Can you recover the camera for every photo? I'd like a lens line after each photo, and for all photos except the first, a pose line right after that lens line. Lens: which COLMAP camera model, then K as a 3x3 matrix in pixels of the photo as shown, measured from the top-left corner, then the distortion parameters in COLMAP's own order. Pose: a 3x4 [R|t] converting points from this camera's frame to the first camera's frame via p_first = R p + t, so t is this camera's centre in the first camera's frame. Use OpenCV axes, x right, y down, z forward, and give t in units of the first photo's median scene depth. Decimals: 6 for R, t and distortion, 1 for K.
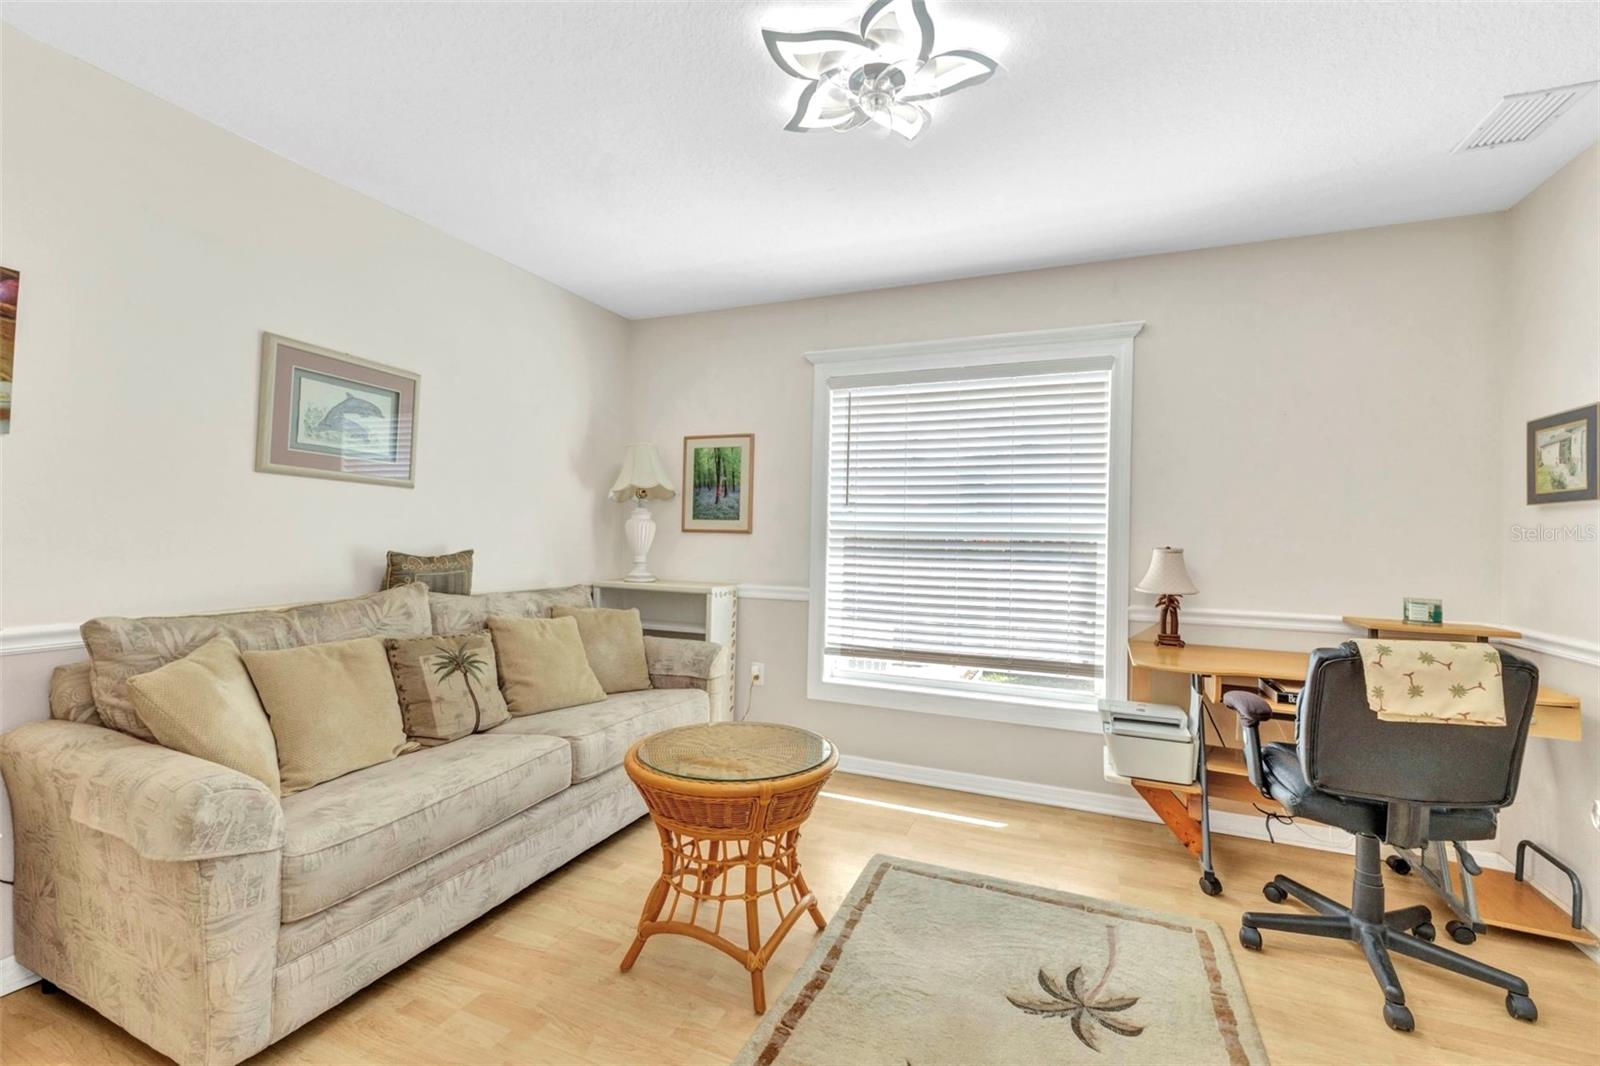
lens RADIAL K [[695.1, 0, 800.0], [0, 695.1, 533.0], [0, 0, 1]] dist [0.000388, 0.000205]
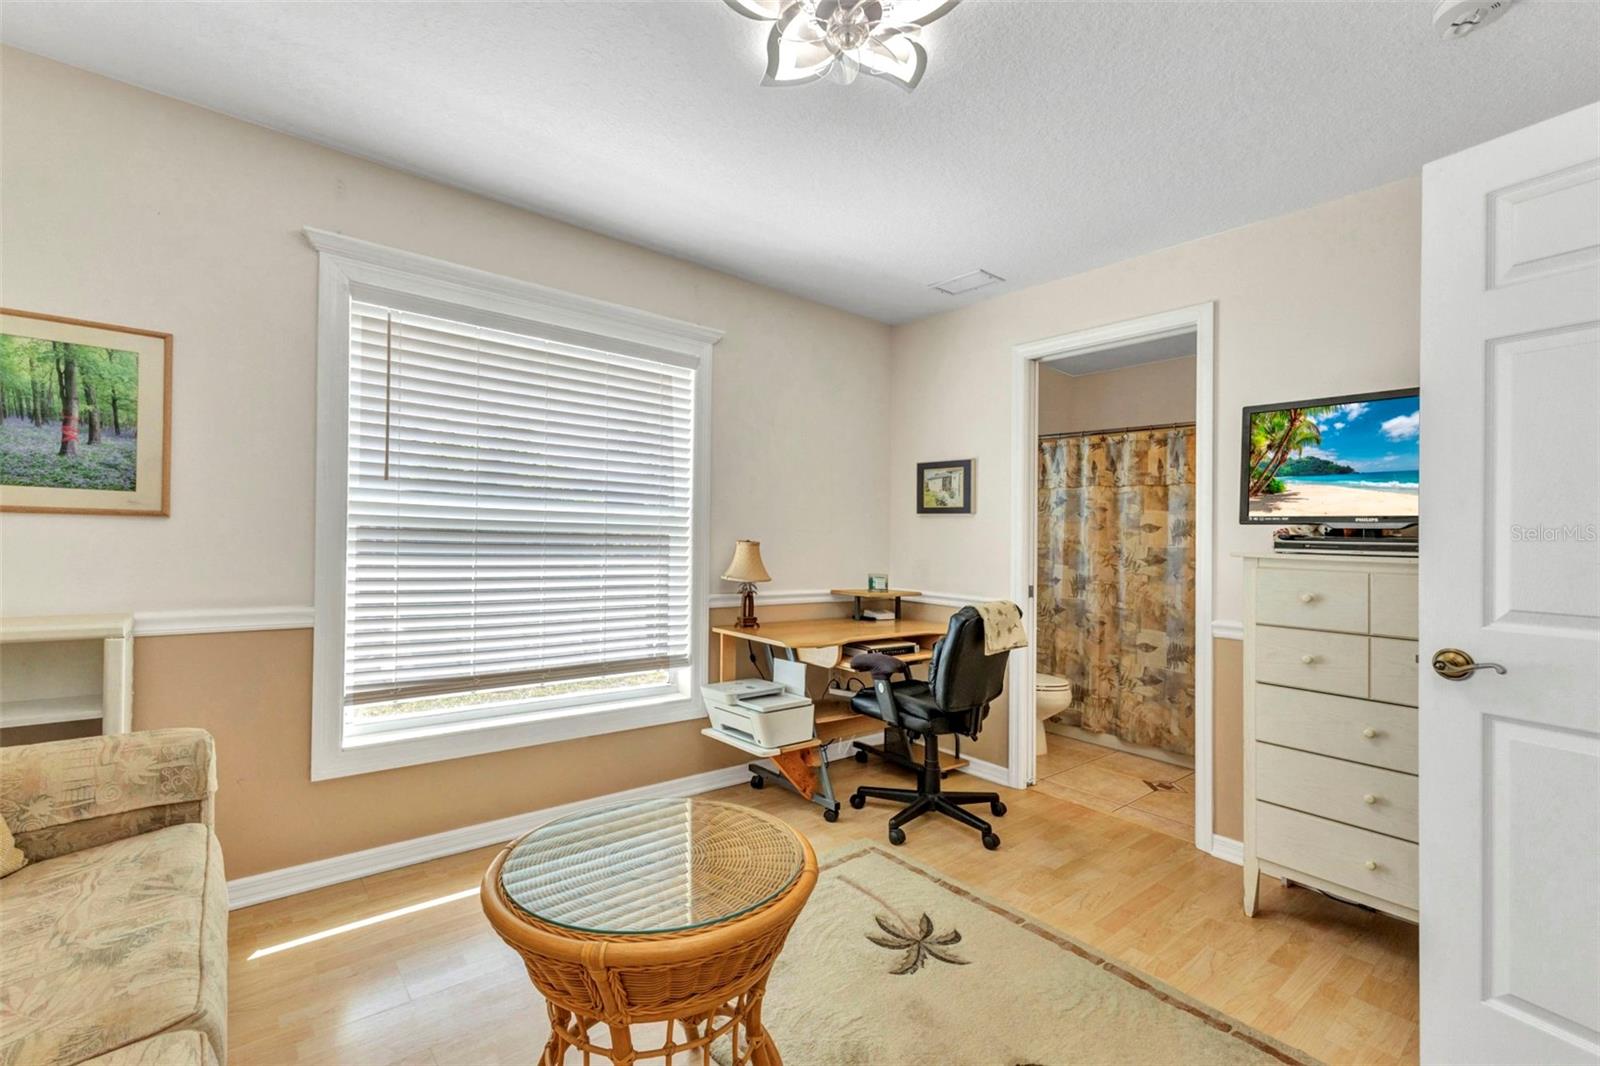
lens RADIAL K [[695.1, 0, 800.0], [0, 695.1, 533.0], [0, 0, 1]] dist [0.000388, 0.000205]
pose [[0.452918, -0.000755, 0.891552, -0.427826], [-0.024336, 0.999617, 0.013209, -0.007993], [-0.891220, -0.027679, 0.452726, 0.398819]]
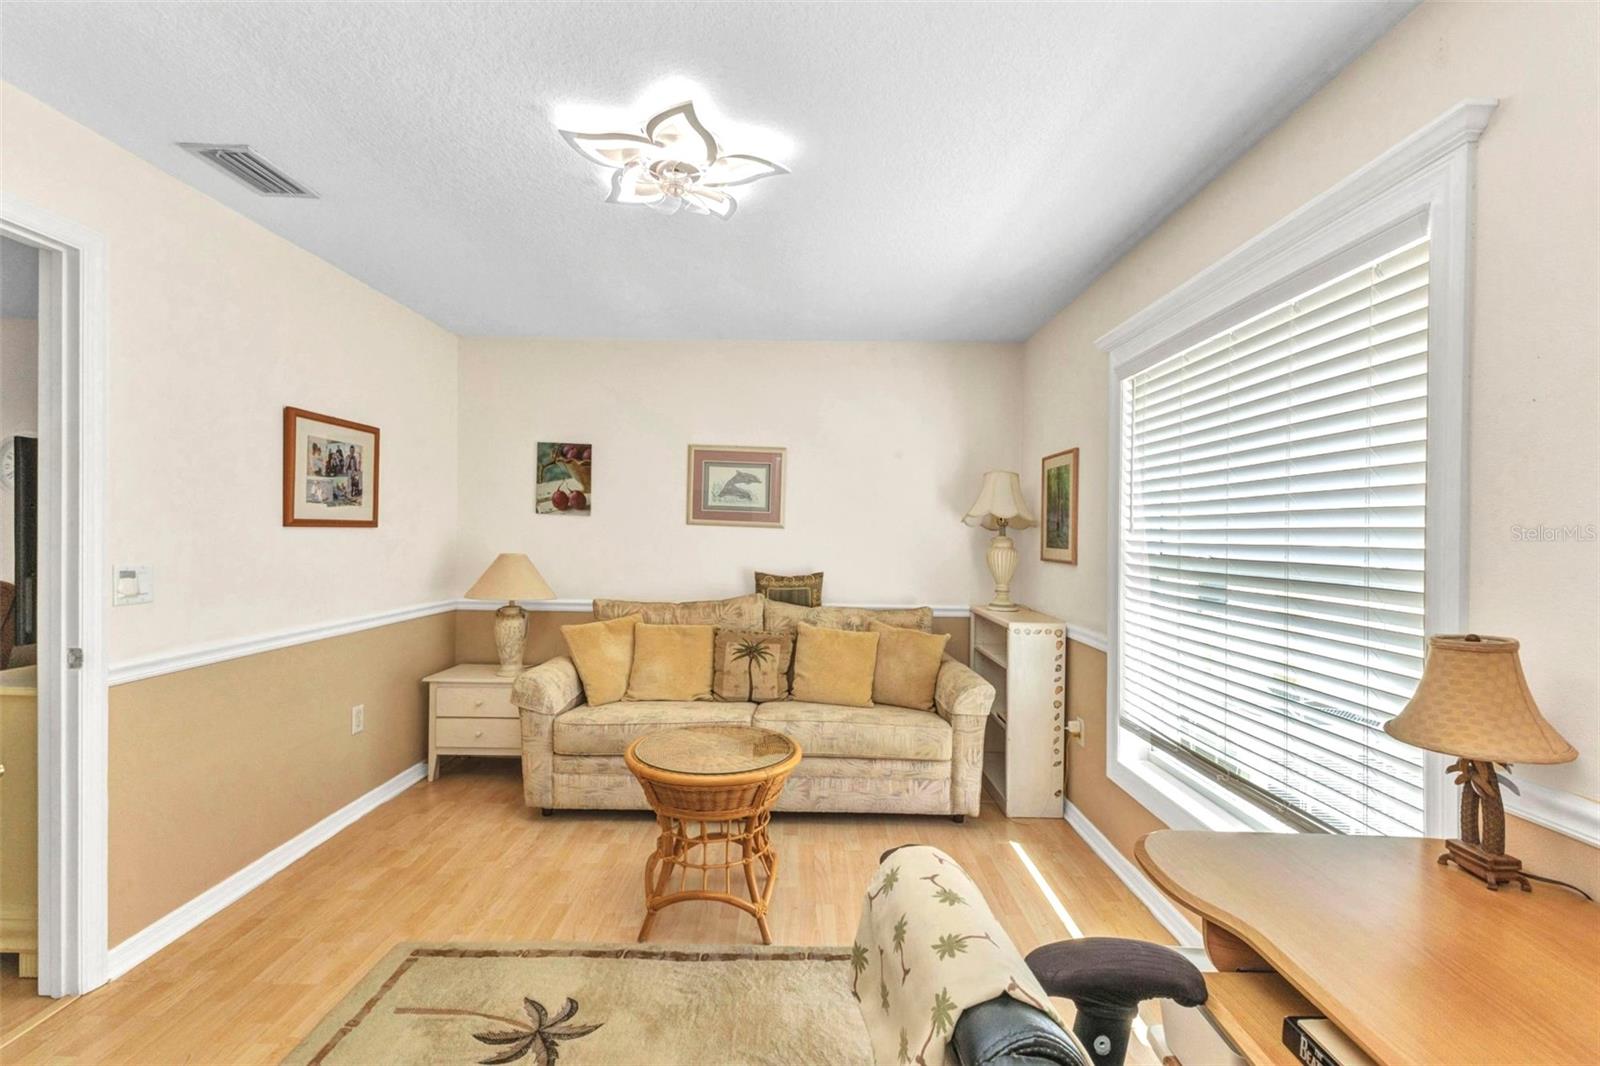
lens RADIAL K [[680.4, 0, 794.2], [0, 680.4, 549.1], [0, 0, 1]] dist [-0.001161, -0.000022]
pose [[0.381356, 0.008258, -0.924391, 0.716497], [-0.003760, 0.999966, 0.007382, -0.030430], [0.924420, 0.000661, 0.381374, 0.458289]]
